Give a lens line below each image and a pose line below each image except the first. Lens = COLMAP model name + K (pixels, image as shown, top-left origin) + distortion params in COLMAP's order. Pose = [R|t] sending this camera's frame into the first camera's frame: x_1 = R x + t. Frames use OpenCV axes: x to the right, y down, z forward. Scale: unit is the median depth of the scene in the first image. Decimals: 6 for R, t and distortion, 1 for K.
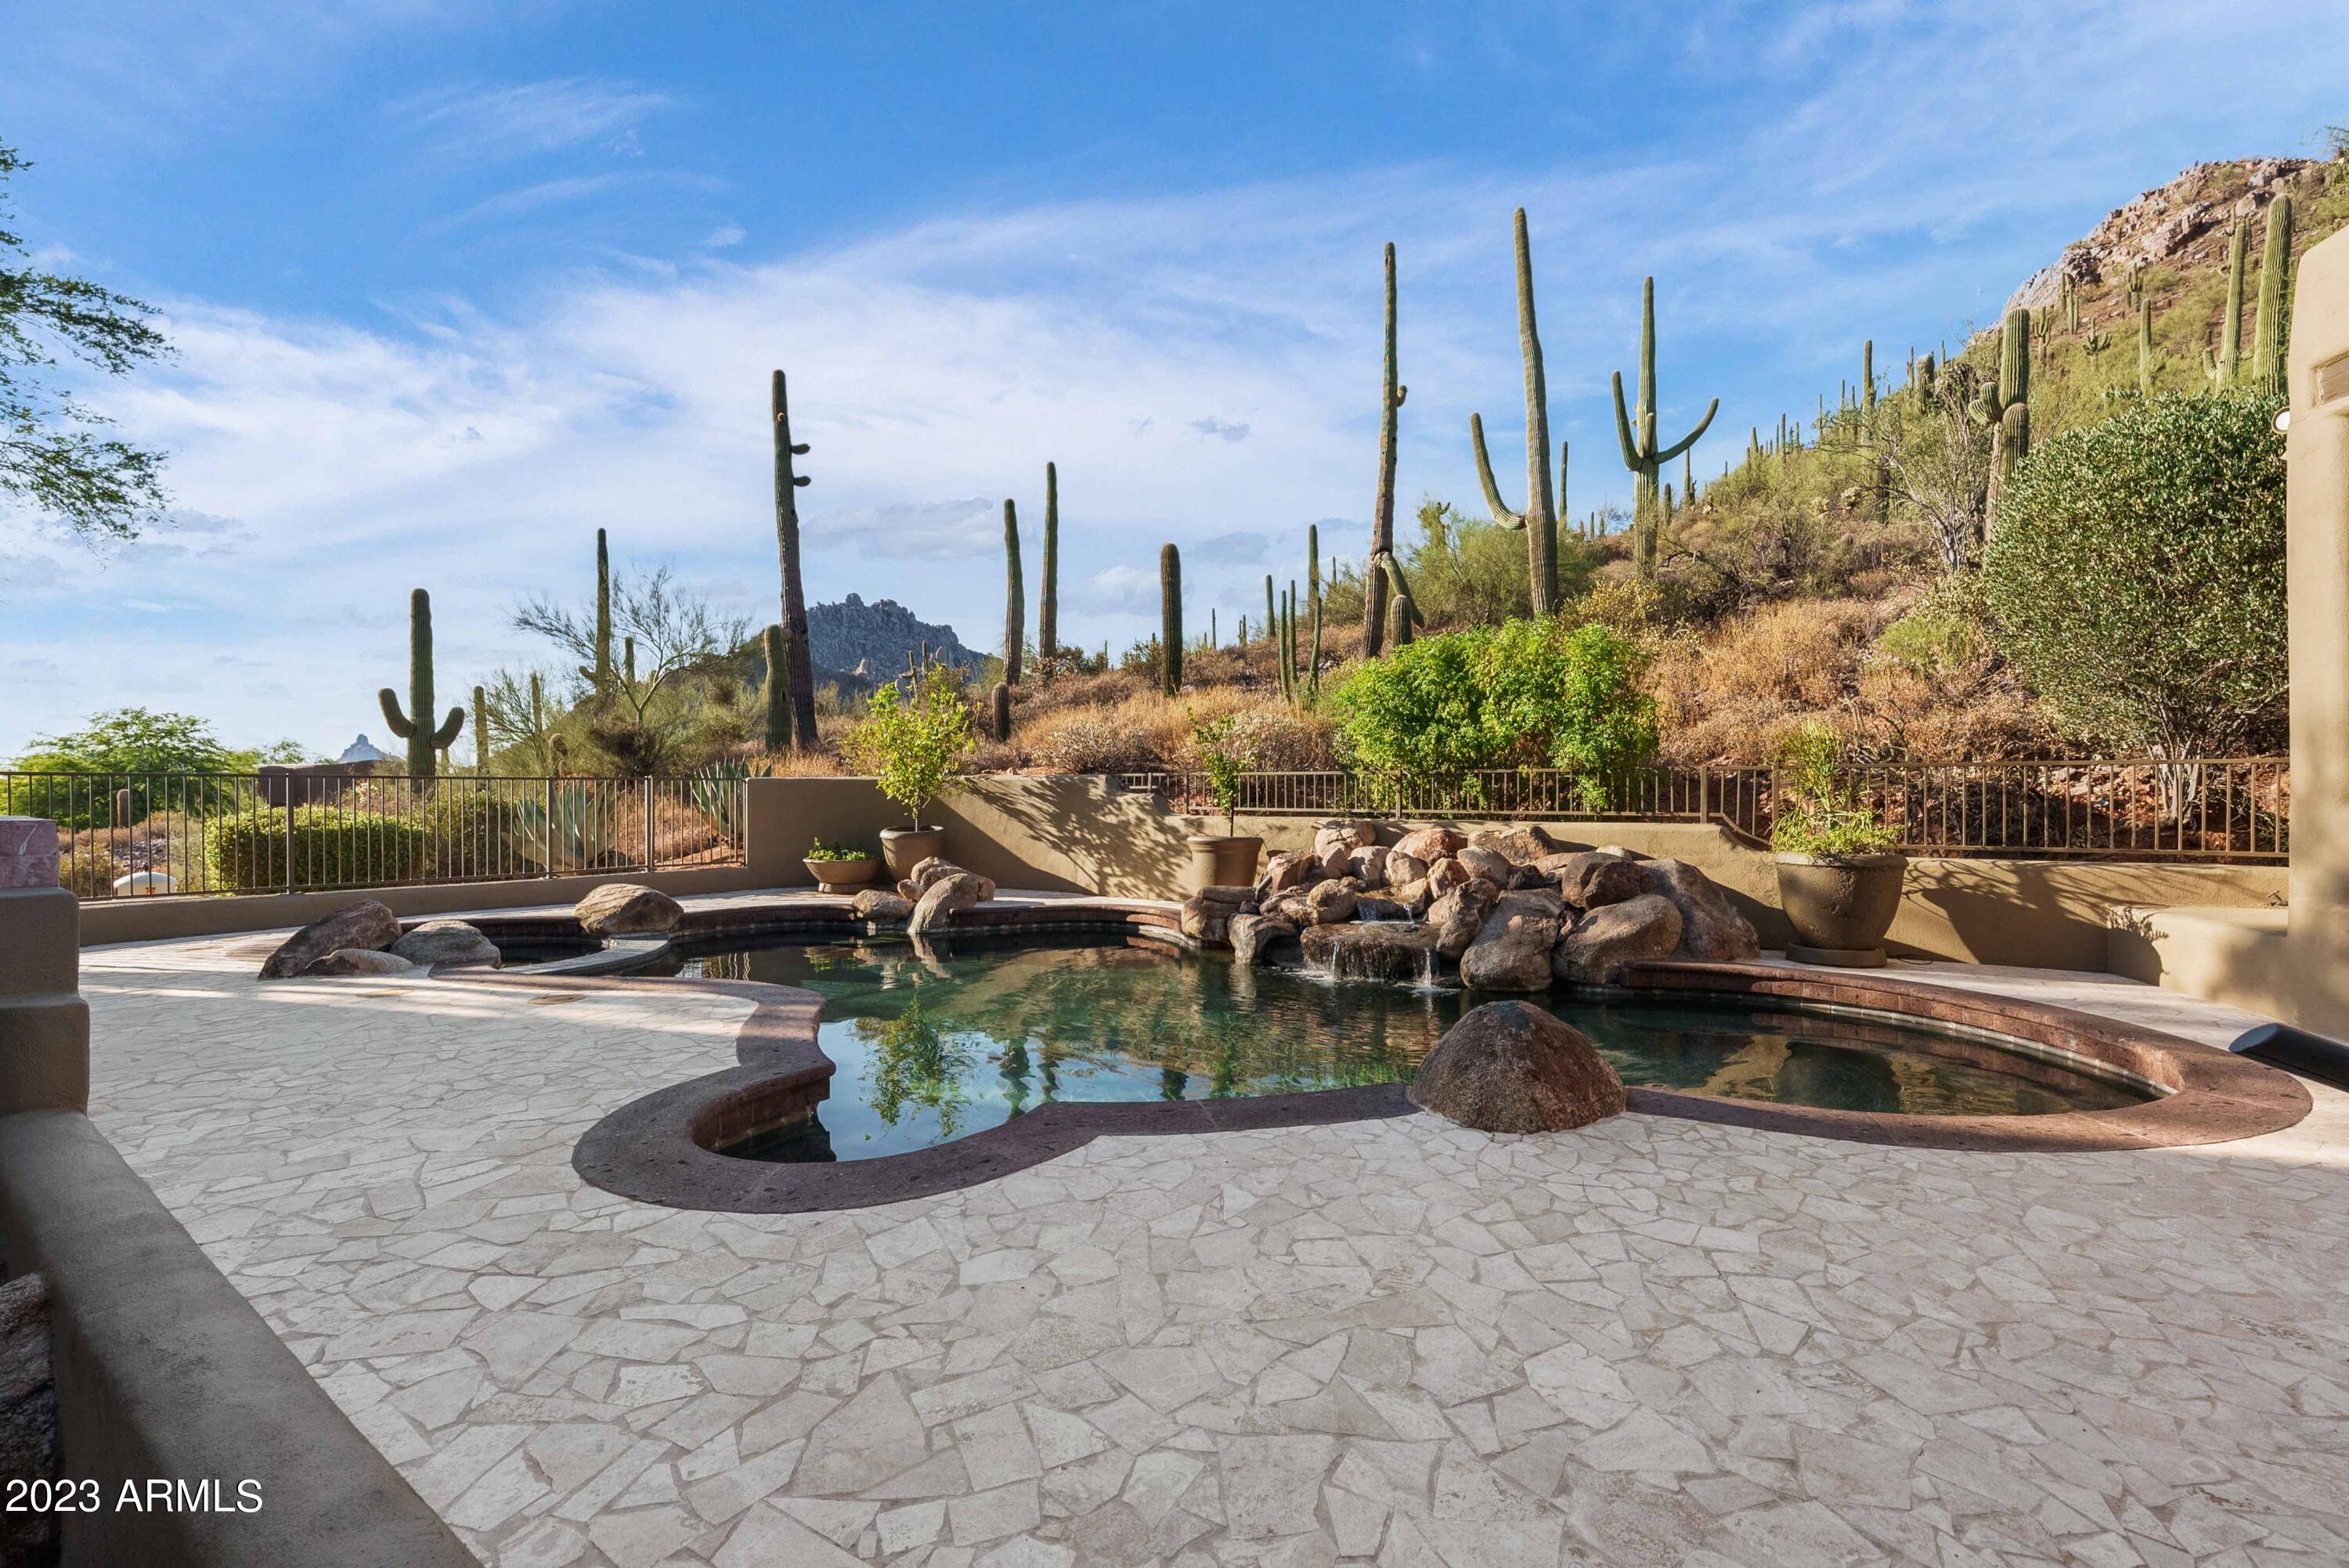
lens RADIAL K [[1027.9, 0, 1186.6], [0, 1027.9, 790.2], [0, 0, 1]] dist [0.001468, 0.000373]
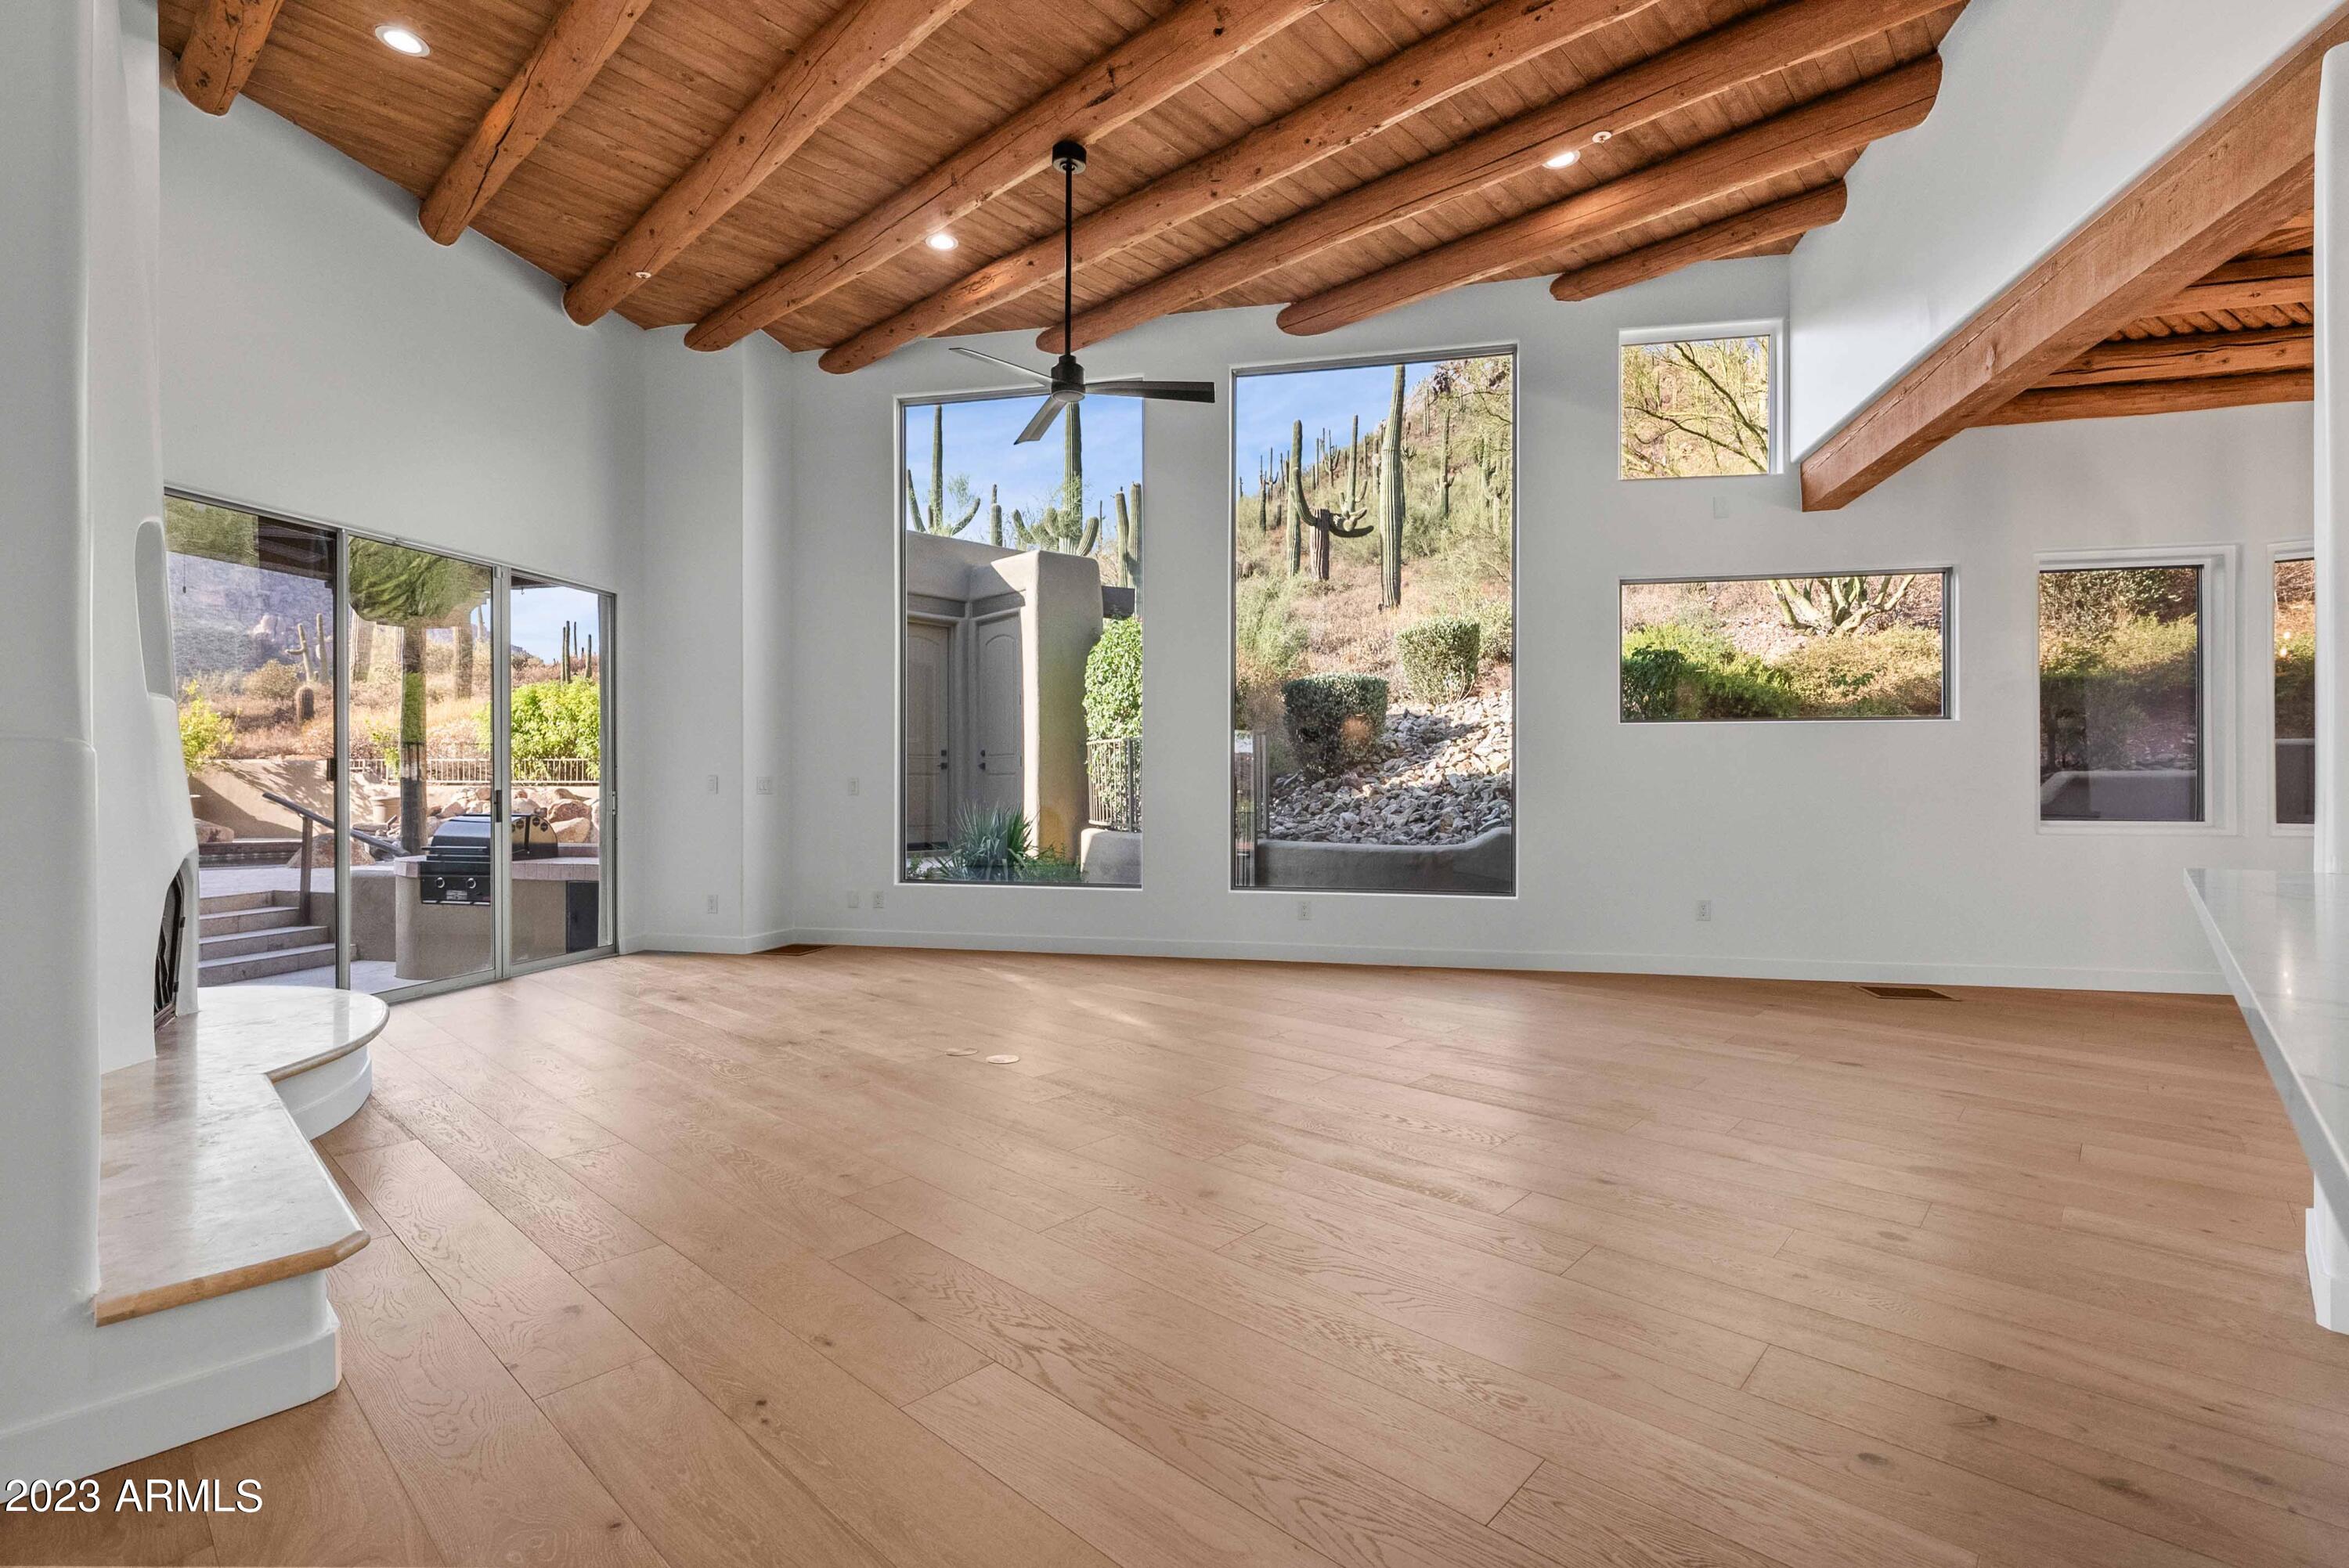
lens RADIAL K [[1027.9, 0, 1186.6], [0, 1027.9, 790.2], [0, 0, 1]] dist [0.001468, 0.000373]
pose [[0.911637, -0.002301, 0.410989, 0.511522], [-0.000603, 0.999976, 0.006936, 0.020581], [-0.410995, -0.006571, 0.911614, -1.046992]]
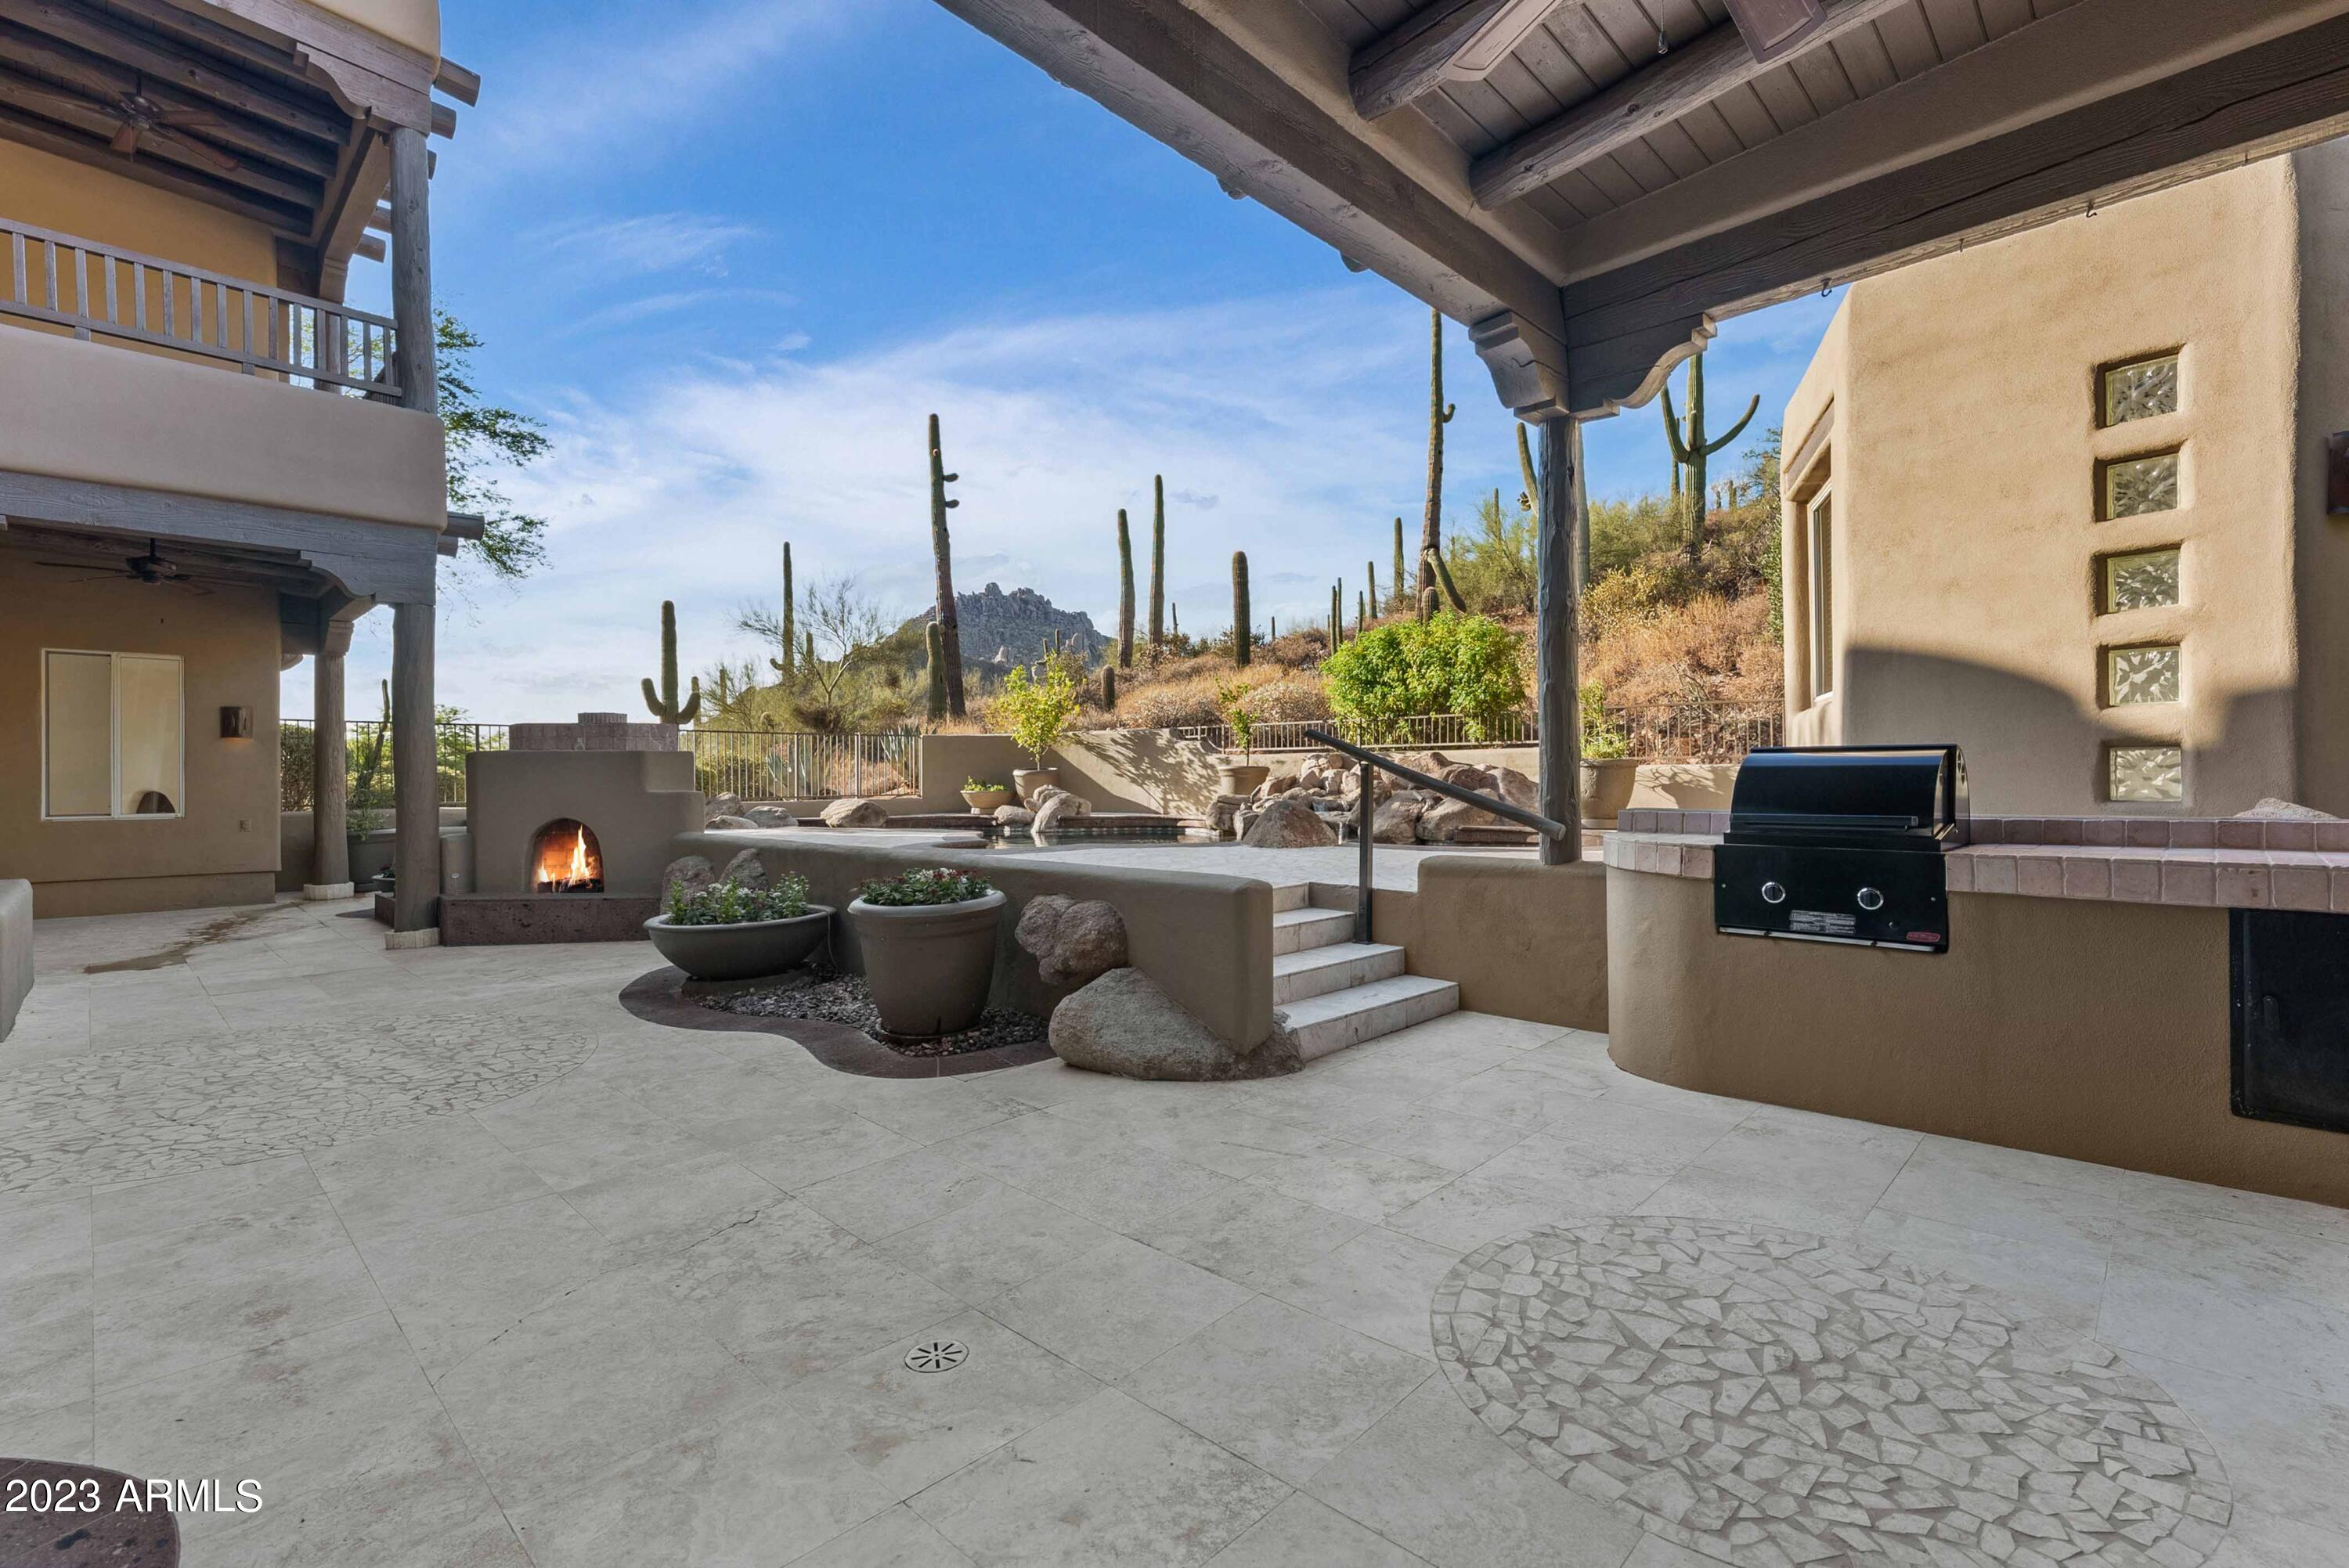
lens RADIAL K [[1053.5, 0, 1187.6], [0, 1053.5, 777.5], [0, 0, 1]] dist [0.002834, 0.000733]
pose [[0.991490, -0.003272, -0.130142, 0.148418], [0.003382, 0.999994, 0.000628, 0.057364], [0.130139, -0.001063, 0.991495, -0.468807]]
